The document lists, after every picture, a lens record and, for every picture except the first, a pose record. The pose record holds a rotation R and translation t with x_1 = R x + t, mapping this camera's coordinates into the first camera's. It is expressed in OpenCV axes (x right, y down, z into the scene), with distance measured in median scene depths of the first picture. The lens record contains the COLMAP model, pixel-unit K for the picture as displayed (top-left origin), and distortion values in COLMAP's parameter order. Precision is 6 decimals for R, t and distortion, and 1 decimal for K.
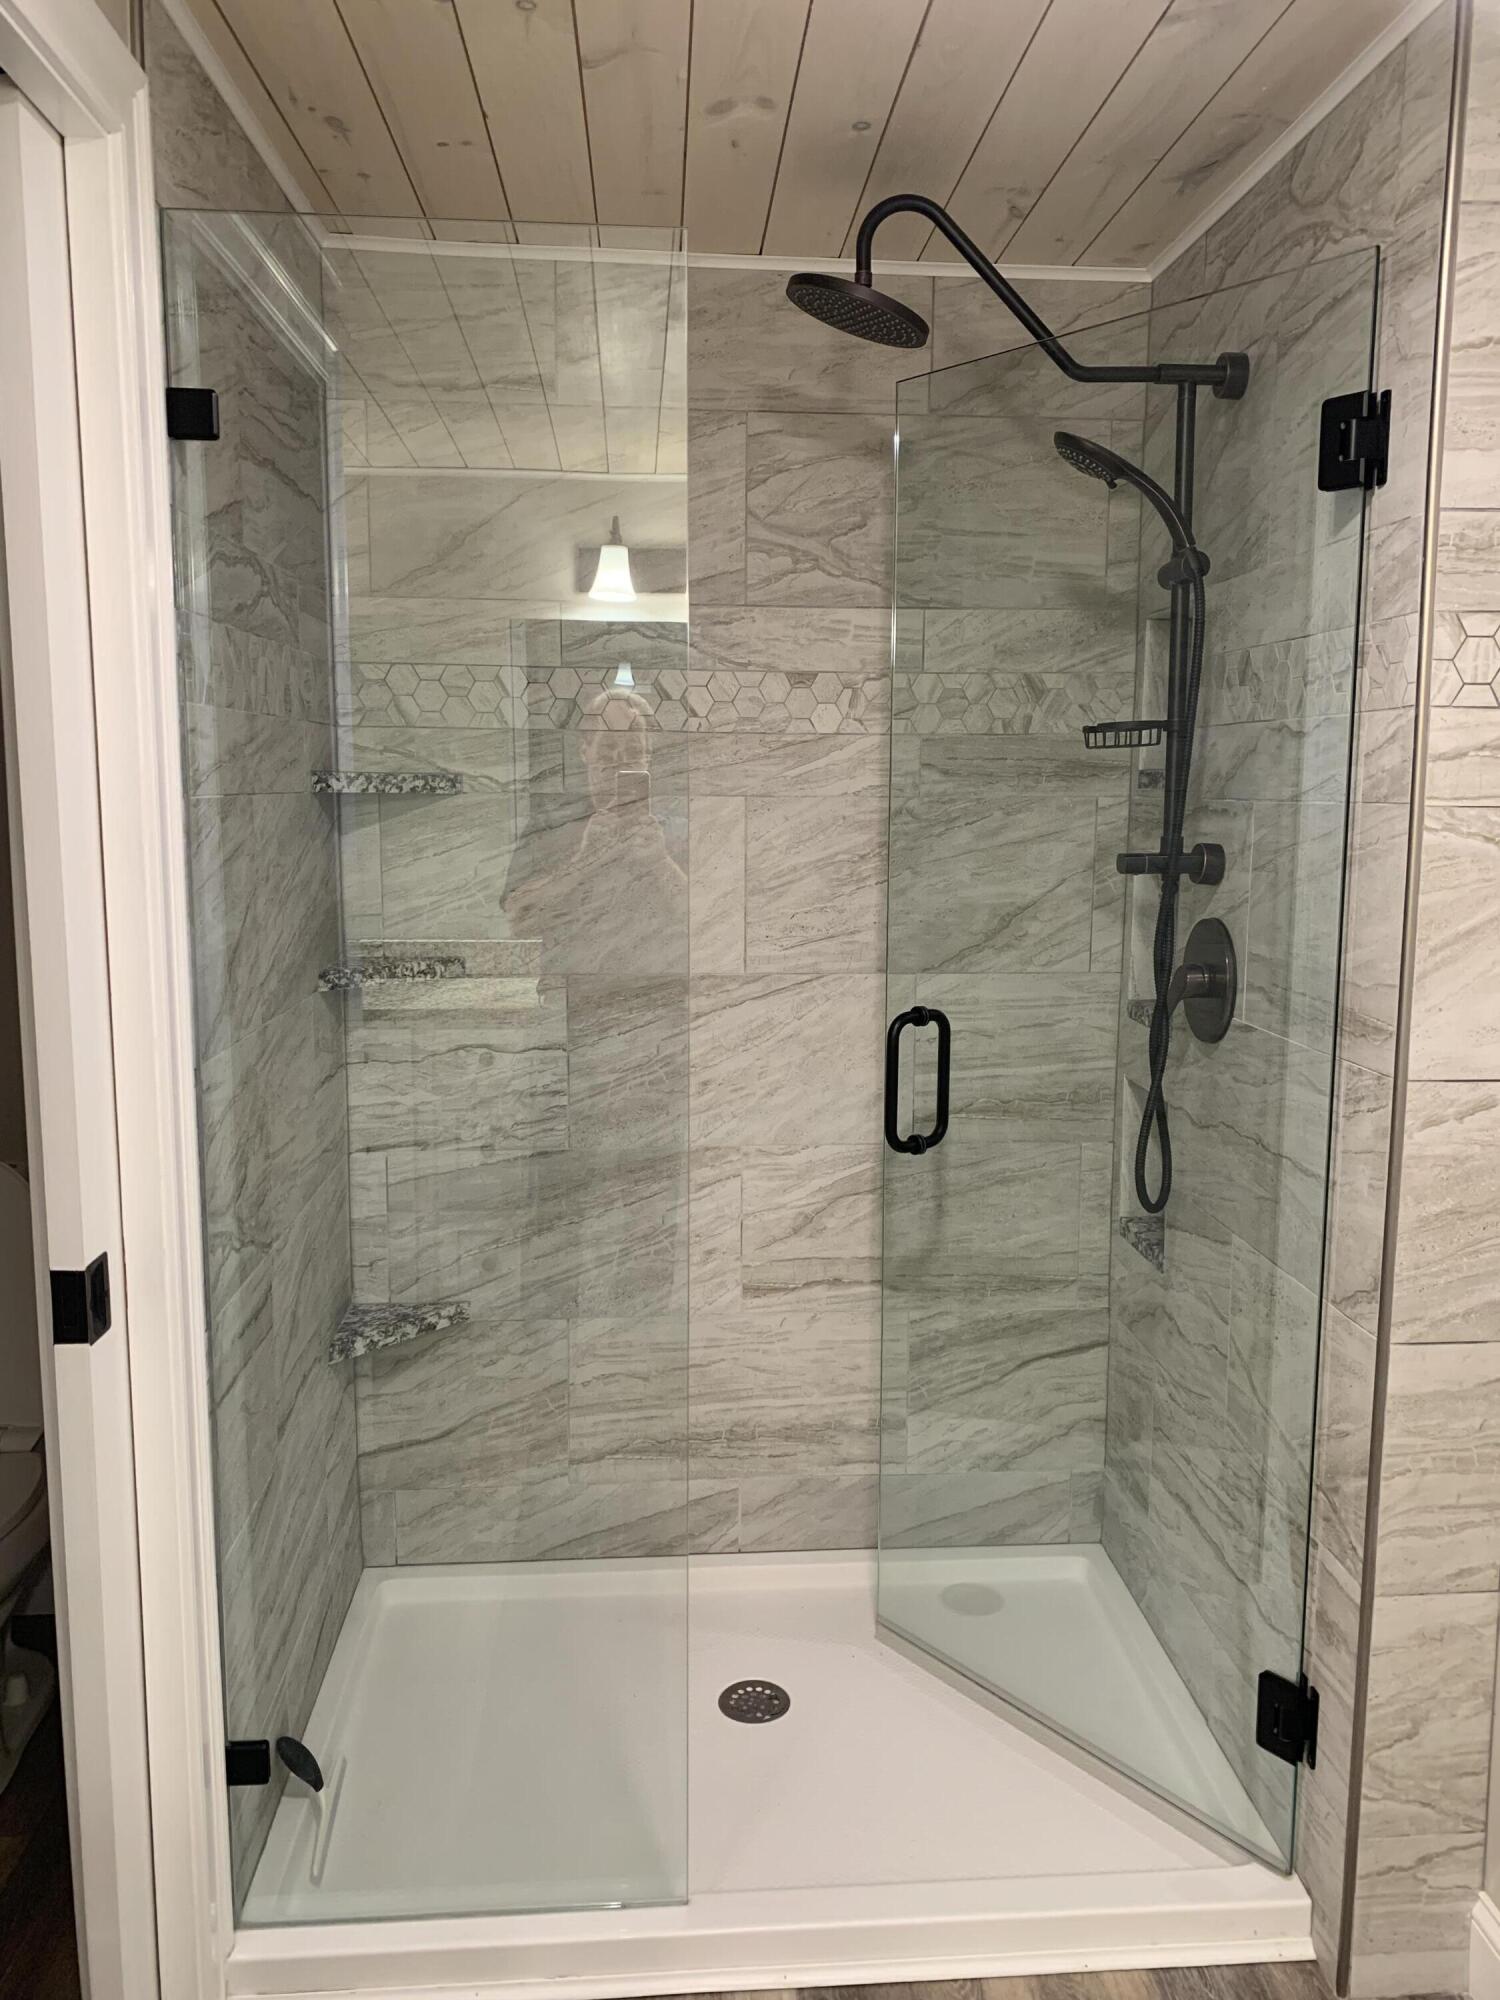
lens RADIAL K [[1506.7, 0, 756.1], [0, 1506.7, 959.1], [0, 0, 1]] dist [0.069400, -0.075299]
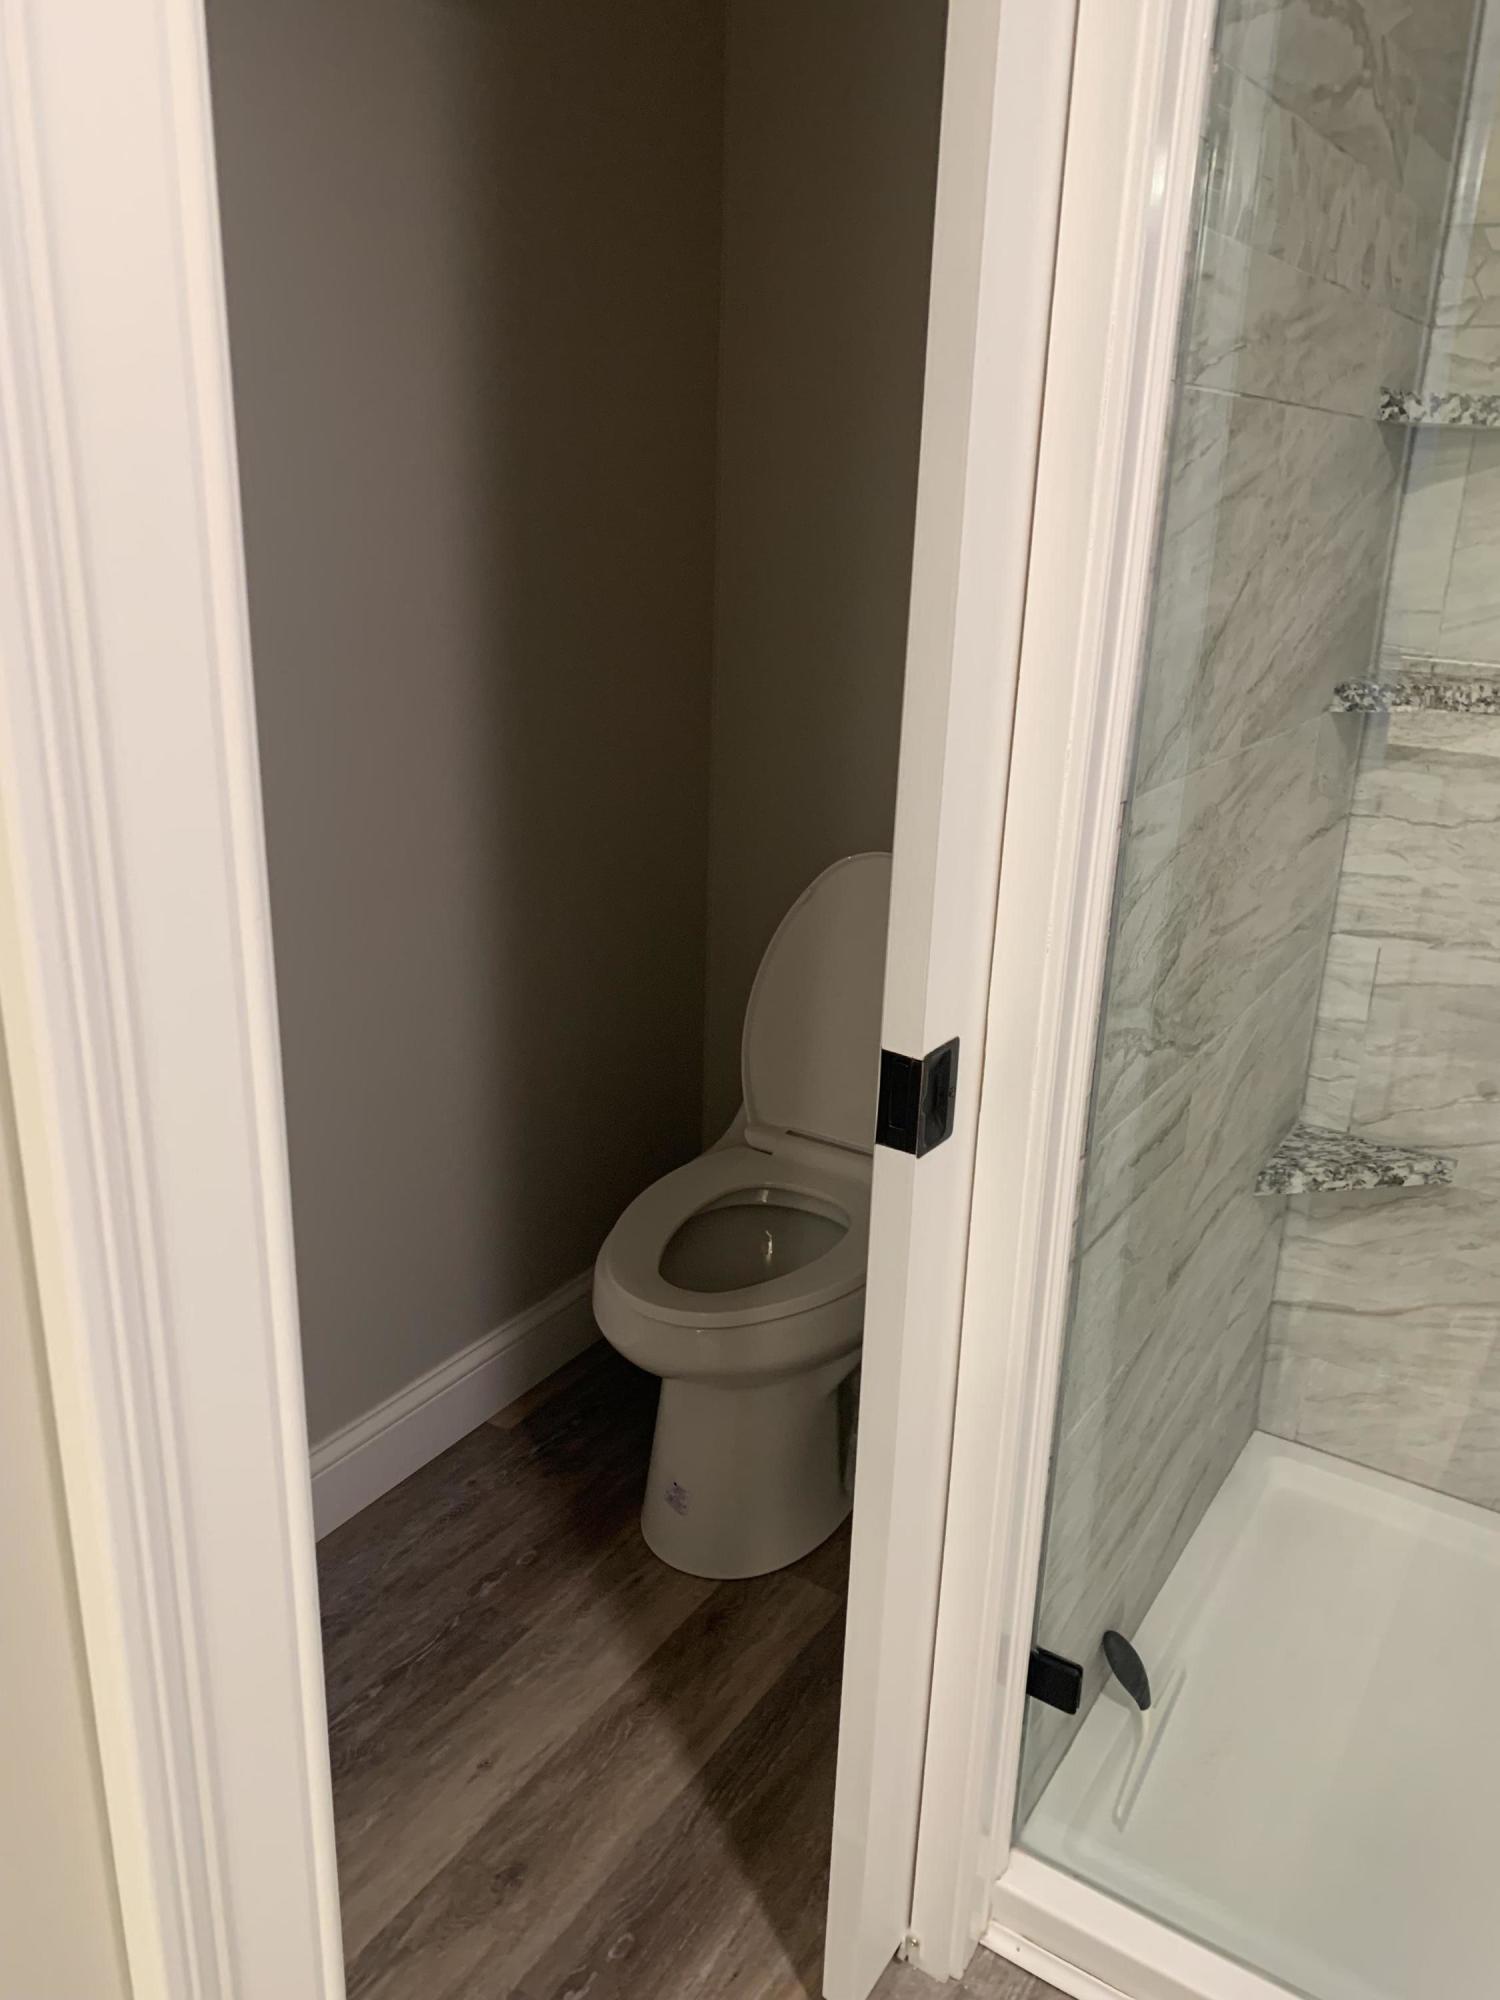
lens RADIAL K [[1578.1, 0, 750.0], [0, 1578.1, 1000.0], [0, 0, 1]] dist [0.008913, -0.005875]
pose [[0.798130, 0.223270, -0.559589, -0.059409], [-0.105335, 0.966205, 0.235269, 0.006371], [0.593206, -0.128831, 0.794675, 0.227834]]
